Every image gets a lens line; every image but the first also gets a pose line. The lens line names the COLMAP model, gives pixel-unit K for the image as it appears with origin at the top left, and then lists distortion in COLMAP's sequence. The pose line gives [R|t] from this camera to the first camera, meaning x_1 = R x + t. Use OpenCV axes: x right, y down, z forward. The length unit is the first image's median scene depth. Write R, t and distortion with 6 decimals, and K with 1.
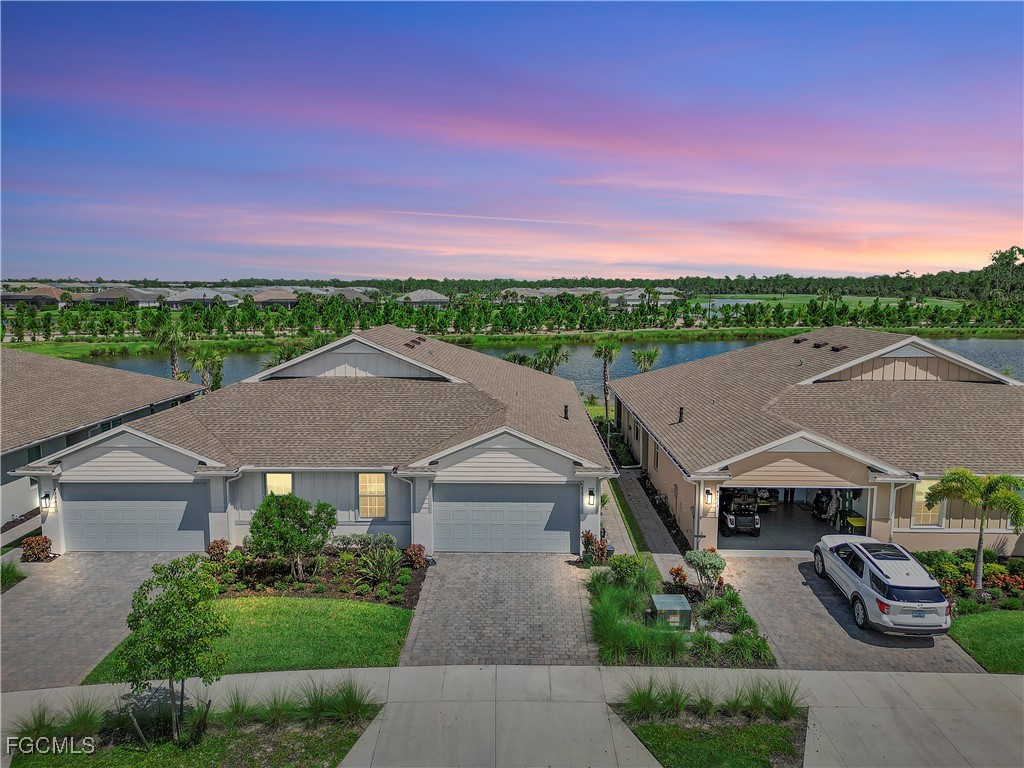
lens RADIAL K [[719.4, 0, 508.9], [0, 719.4, 383.8], [0, 0, 1]] dist [0.037811, -0.011050]
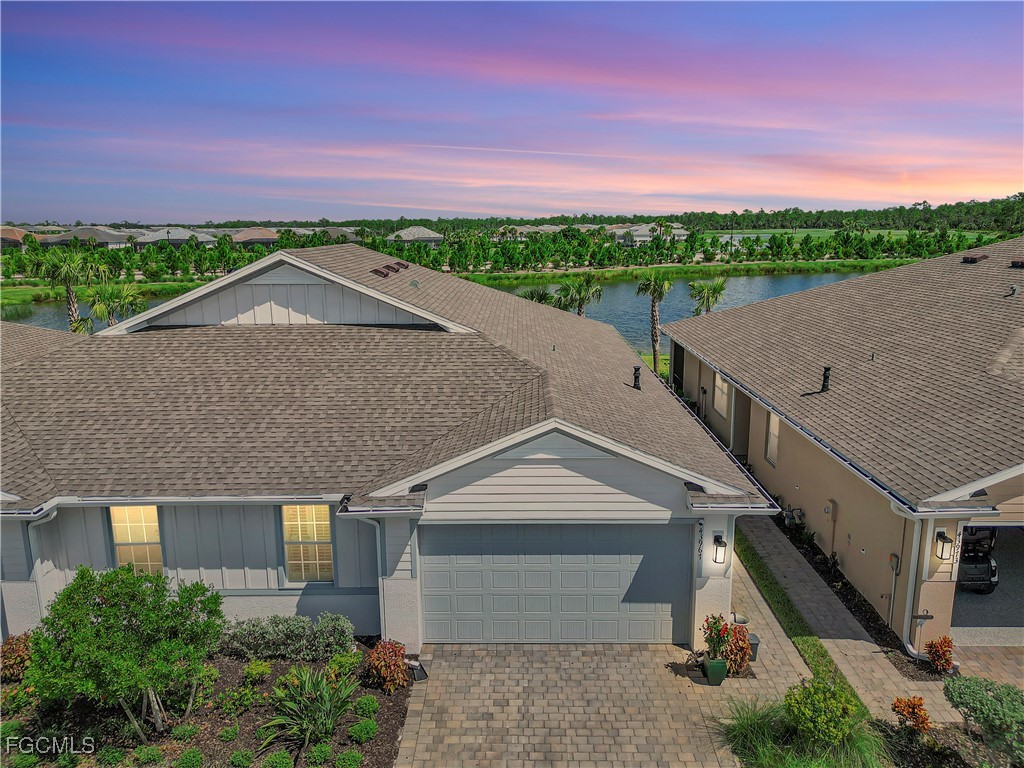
lens RADIAL K [[719.4, 0, 511.6], [0, 719.4, 387.8], [0, 0, 1]] dist [0.037811, -0.011050]
pose [[0.999871, -0.014117, 0.007627, -0.032002], [0.013423, 0.996343, 0.084387, -0.005273], [-0.008791, -0.084274, 0.996404, 0.391121]]
